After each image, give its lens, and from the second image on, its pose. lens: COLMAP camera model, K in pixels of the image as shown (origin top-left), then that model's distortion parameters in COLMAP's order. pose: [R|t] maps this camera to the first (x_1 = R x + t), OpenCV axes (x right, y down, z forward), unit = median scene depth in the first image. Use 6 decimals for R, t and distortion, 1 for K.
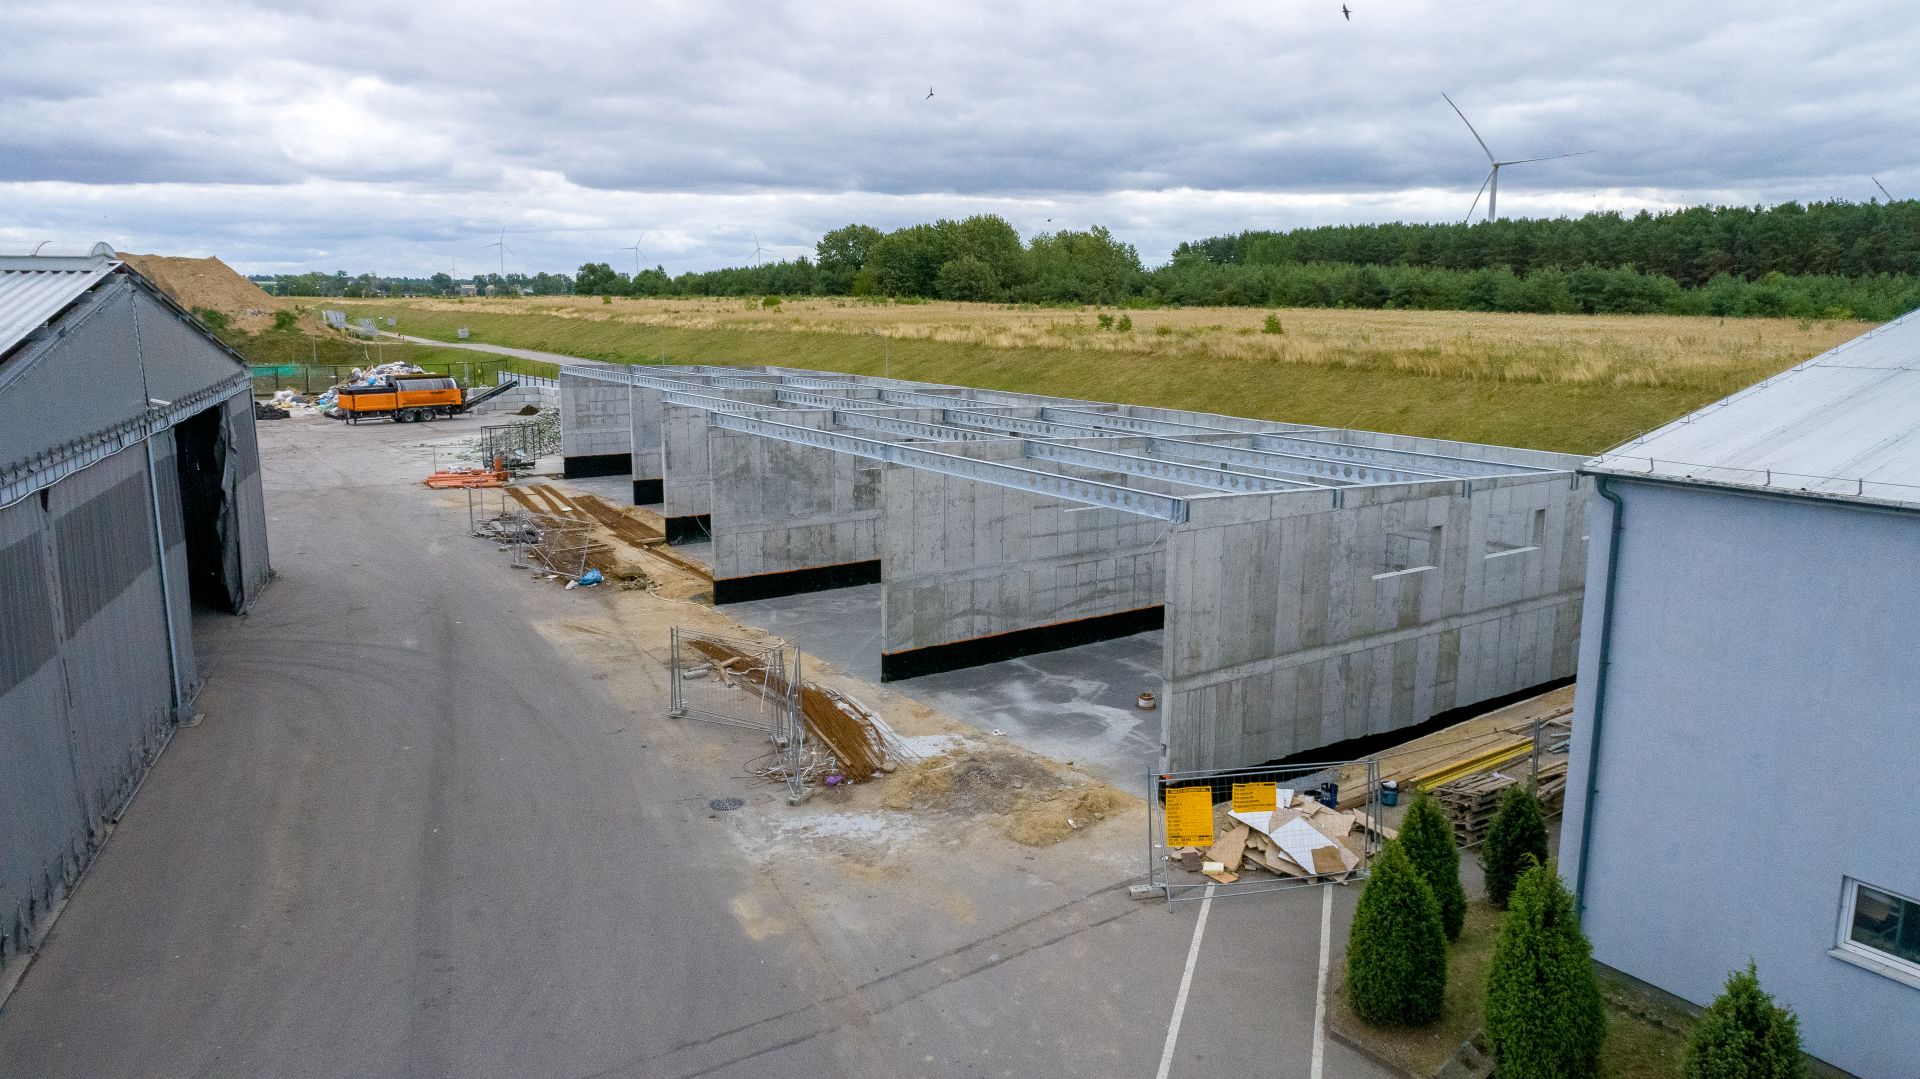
lens RADIAL K [[1317.4, 0, 960.0], [0, 1317.4, 539.5], [0, 0, 1]] dist [0.000067, -0.000023]
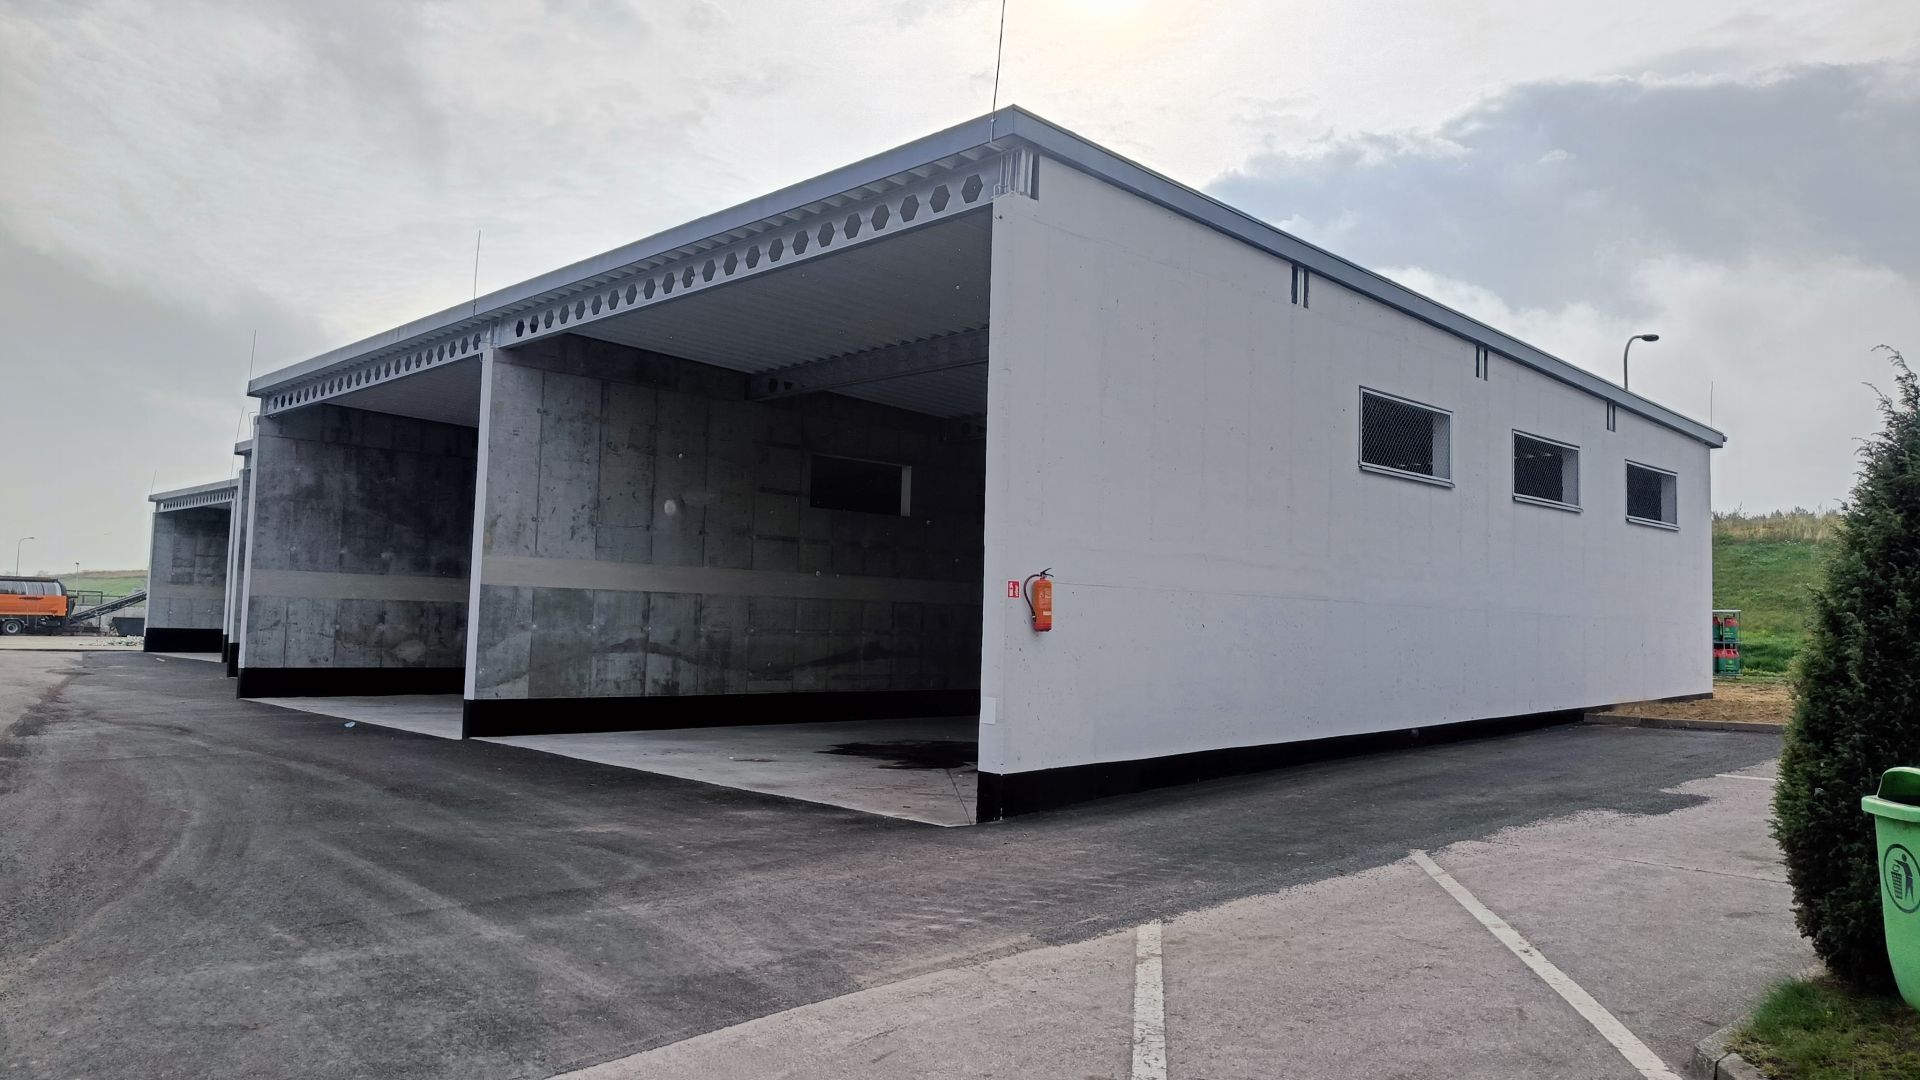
lens RADIAL K [[1346.0, 0, 960.0], [0, 1346.0, 540.0], [0, 0, 1]] dist [-0.001053, -0.000267]
pose [[0.987107, 0.030092, 0.157208, 0.051301], [0.009792, 0.968976, -0.246960, 0.155449], [-0.159762, 0.245316, 0.956188, 0.396200]]
